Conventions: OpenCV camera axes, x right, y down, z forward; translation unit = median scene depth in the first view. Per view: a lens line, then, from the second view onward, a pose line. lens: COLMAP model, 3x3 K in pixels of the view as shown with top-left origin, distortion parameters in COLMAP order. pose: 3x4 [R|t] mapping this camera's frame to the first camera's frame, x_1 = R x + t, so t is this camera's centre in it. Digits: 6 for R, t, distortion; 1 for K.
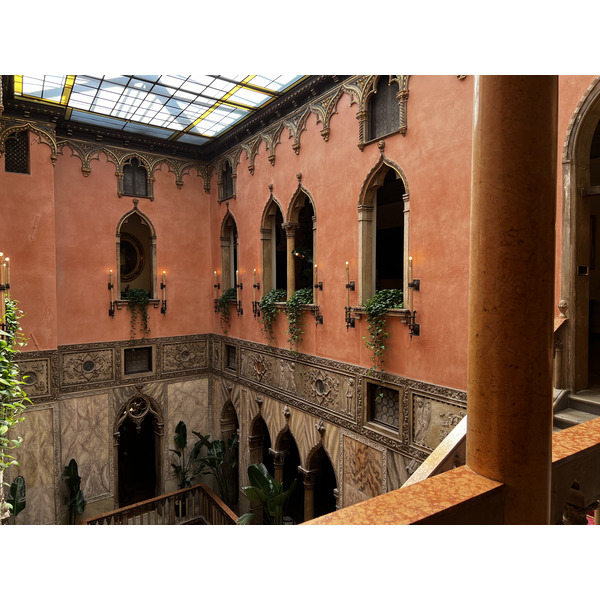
lens RADIAL K [[454.8, 0, 300.0], [0, 454.8, 300.0], [0, 0, 1]] dist [0.074100, -0.058094]
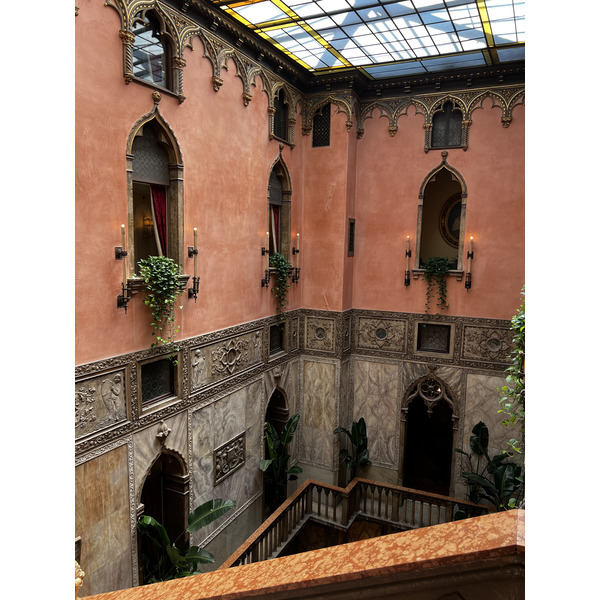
lens RADIAL K [[454.8, 0, 300.0], [0, 454.8, 300.0], [0, 0, 1]] dist [0.074100, -0.058094]
pose [[0.502474, 0.123363, -0.855746, 0.276880], [-0.053028, 0.992302, 0.111911, -0.028214], [0.862965, -0.010854, 0.505148, 0.340265]]
